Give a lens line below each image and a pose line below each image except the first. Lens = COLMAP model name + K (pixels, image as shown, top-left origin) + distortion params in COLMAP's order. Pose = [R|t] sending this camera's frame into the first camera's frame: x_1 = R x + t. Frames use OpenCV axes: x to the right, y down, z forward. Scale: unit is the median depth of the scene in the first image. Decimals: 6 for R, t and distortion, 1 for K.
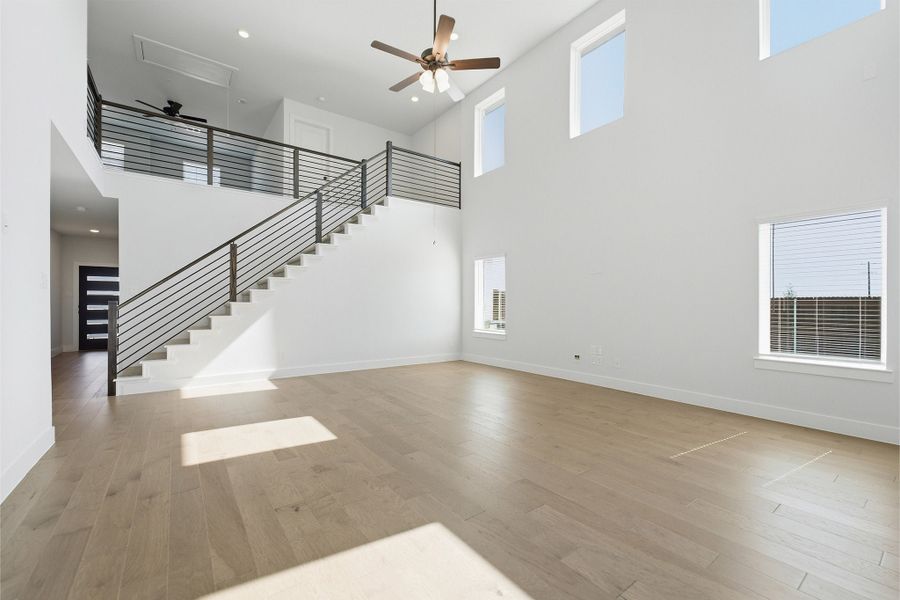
lens RADIAL K [[370.8, 0, 443.0], [0, 370.8, 301.6], [0, 0, 1]] dist [0.002499, 0.000318]
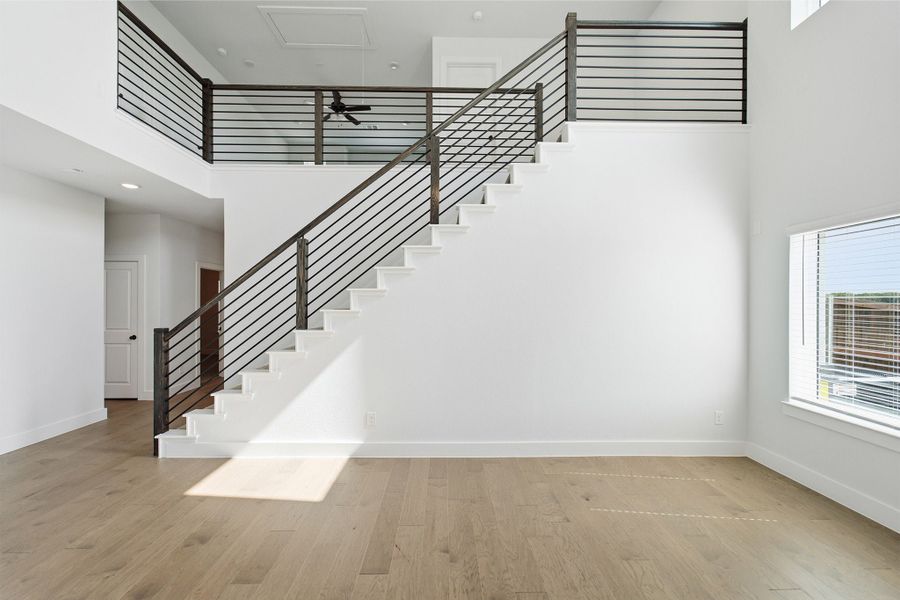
lens RADIAL K [[358.0, 0, 458.2], [0, 358.0, 309.5], [0, 0, 1]] dist [-0.014604, 0.000075]
pose [[0.822801, 0.004984, -0.568308, 0.005931], [-0.002615, 0.999984, 0.004984, -0.037442], [0.568324, -0.002615, 0.822801, 0.621574]]
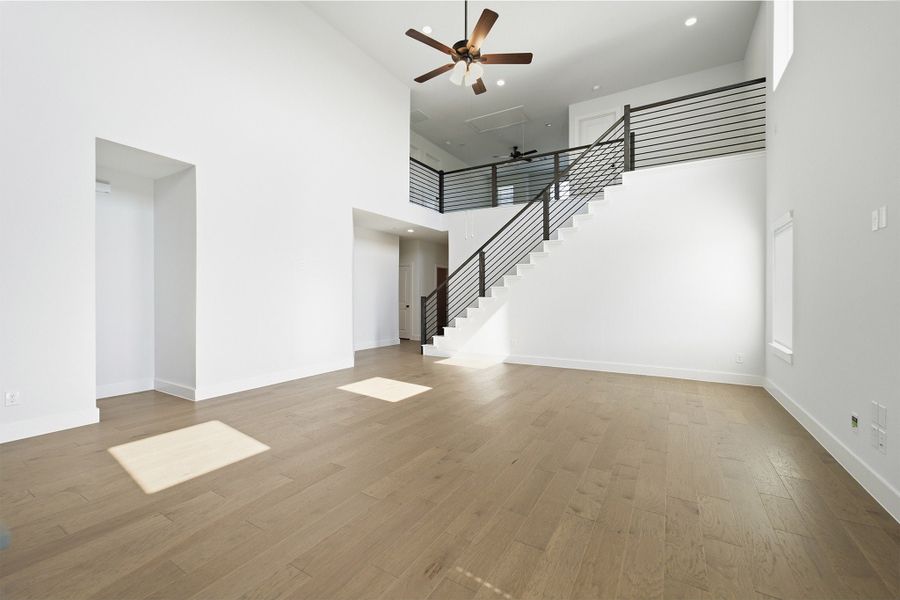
lens RADIAL K [[374.3, 0, 456.6], [0, 374.3, 293.9], [0, 0, 1]] dist [-0.001427, -0.000091]
pose [[0.402749, -0.006649, -0.915286, 0.568863], [-0.004700, 0.999945, -0.009332, 0.002703], [0.915298, 0.008060, 0.402696, 0.380826]]
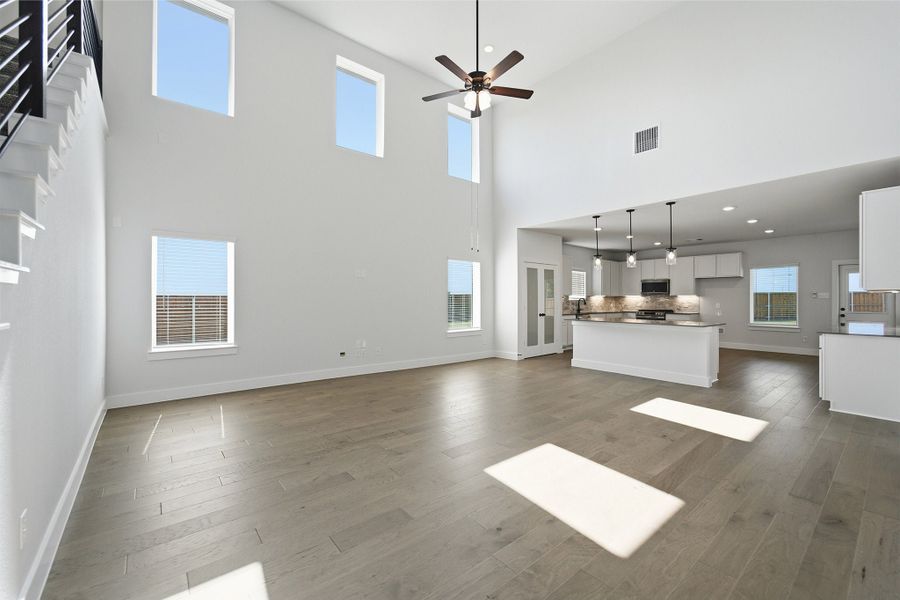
lens RADIAL K [[370.8, 0, 443.0], [0, 370.8, 301.6], [0, 0, 1]] dist [0.002499, 0.000318]
pose [[-0.054685, -0.009068, 0.998462, -0.720726], [-0.005579, 0.999946, 0.008776, -0.013580], [-0.998488, -0.005090, -0.054732, 0.758336]]
